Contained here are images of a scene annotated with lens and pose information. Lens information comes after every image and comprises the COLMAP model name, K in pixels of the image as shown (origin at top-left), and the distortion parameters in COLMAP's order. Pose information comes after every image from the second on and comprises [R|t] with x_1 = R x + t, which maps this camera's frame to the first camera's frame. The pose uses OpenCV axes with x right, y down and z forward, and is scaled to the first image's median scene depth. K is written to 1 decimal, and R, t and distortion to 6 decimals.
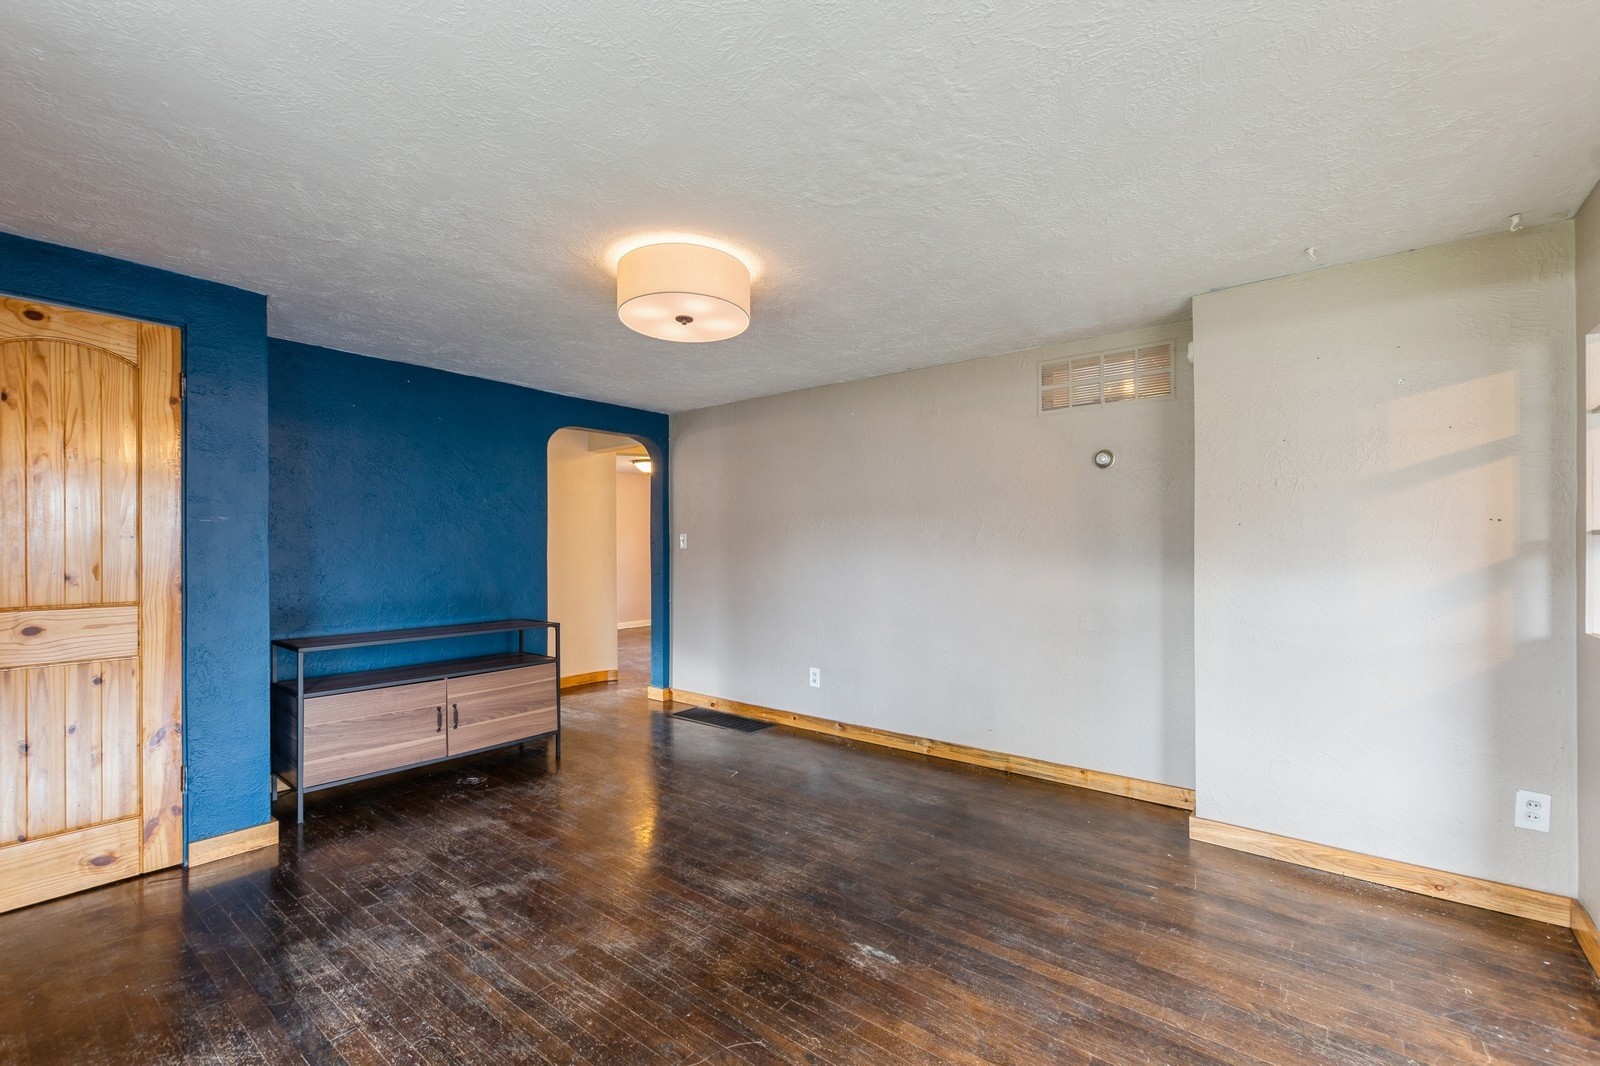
lens RADIAL K [[687.6, 0, 799.3], [0, 687.6, 549.6], [0, 0, 1]] dist [-0.000986, -0.000063]
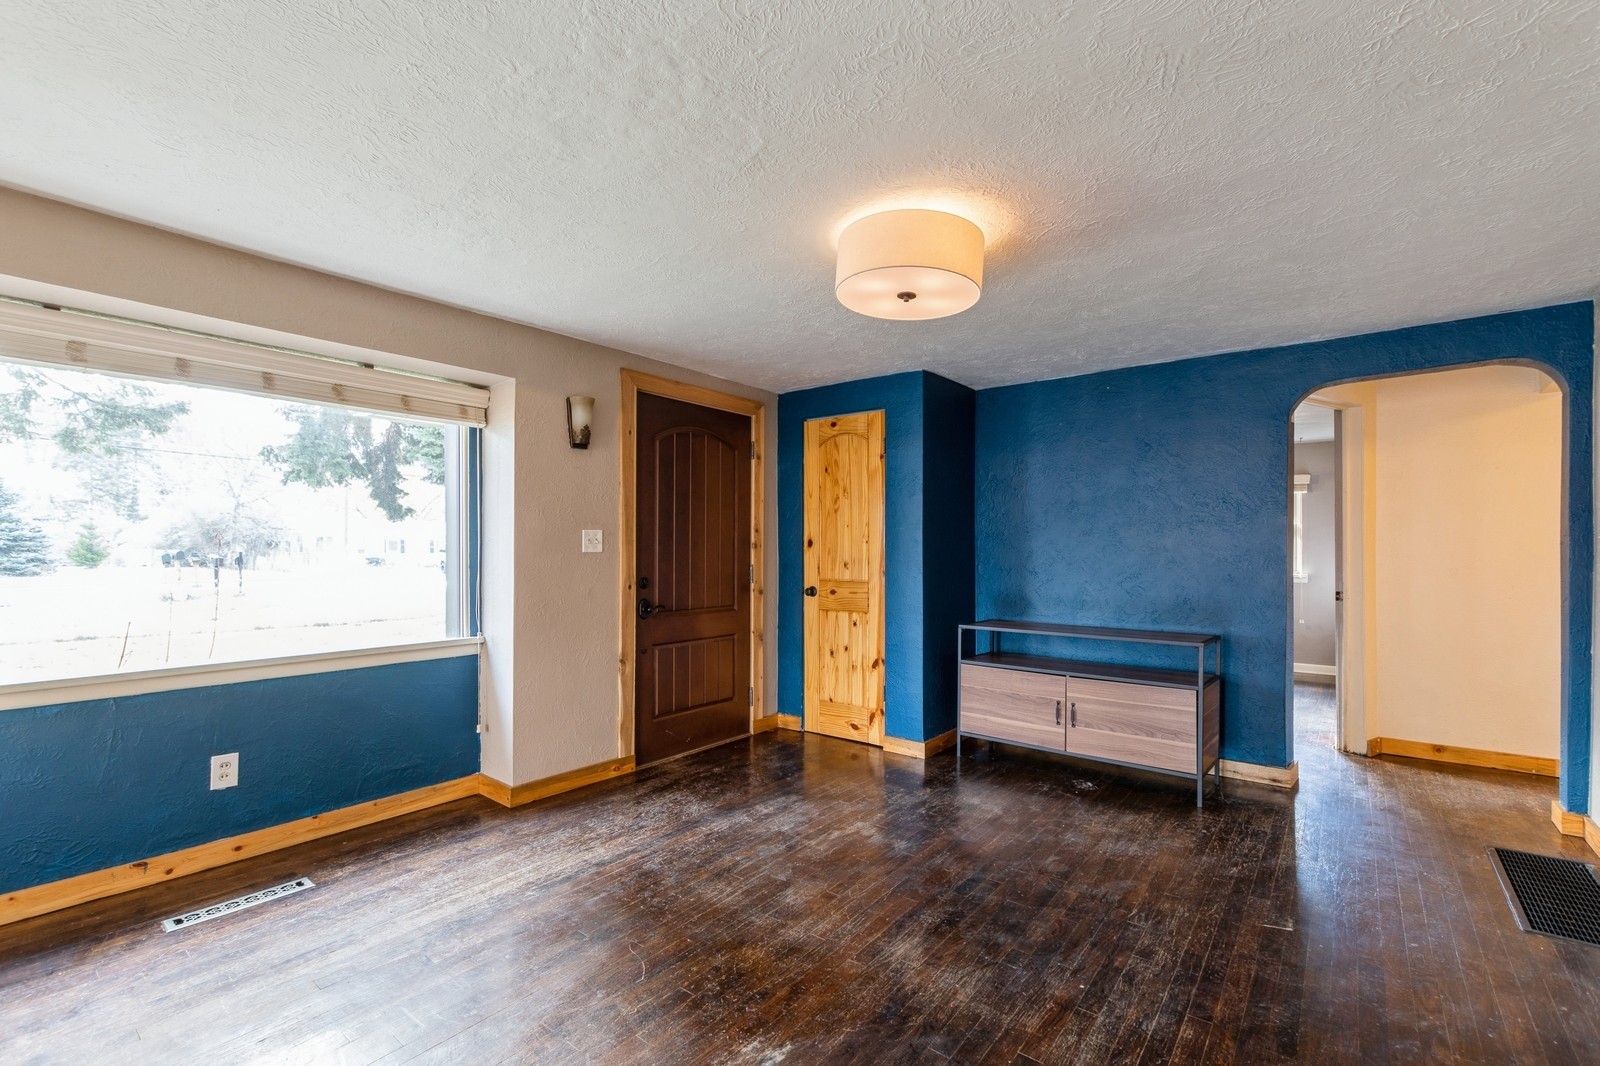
lens RADIAL K [[691.0, 0, 803.3], [0, 691.0, 548.7], [0, 0, 1]] dist [0.003666, -0.000277]
pose [[0.003156, 0.000225, -0.999995, 0.597499], [-0.006701, 0.999978, 0.000204, -0.000837], [0.999973, 0.006700, 0.003158, 0.685652]]
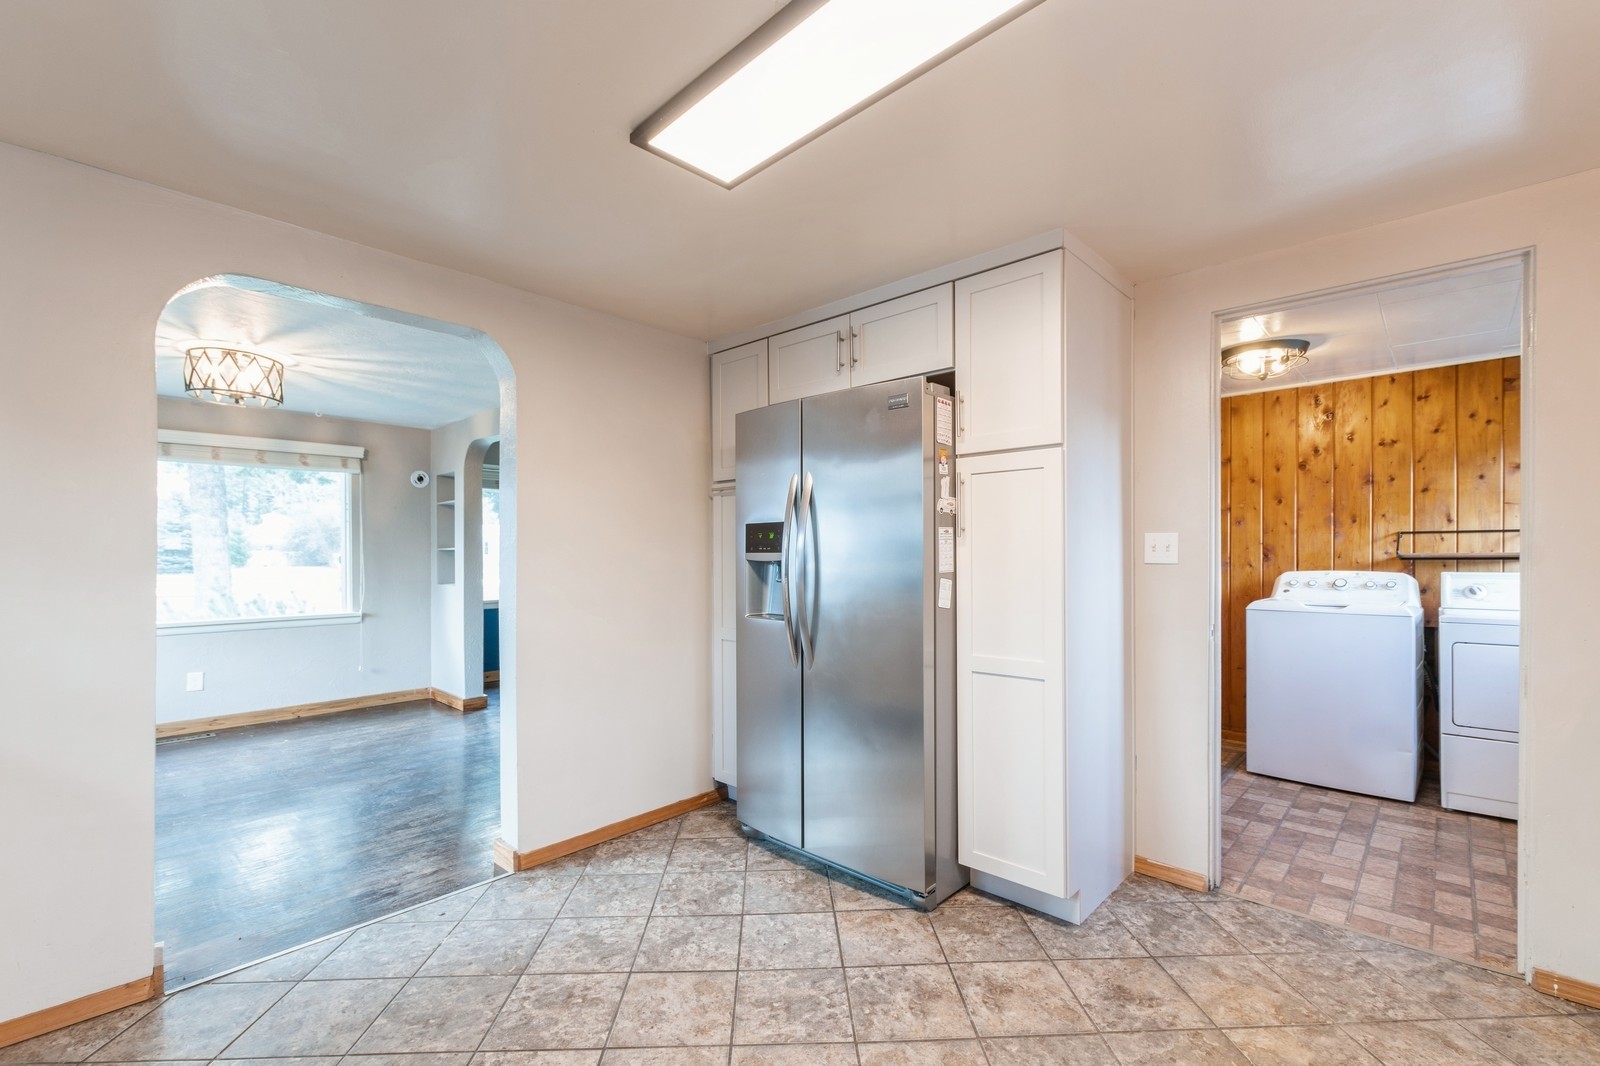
lens RADIAL K [[691.0, 0, 803.3], [0, 691.0, 548.7], [0, 0, 1]] dist [0.003666, -0.000277]
pose [[-0.068534, -0.000807, -0.997648, 1.931391], [-0.005555, 0.999984, -0.000427, -0.015574], [0.997633, 0.005513, -0.068537, 0.909504]]
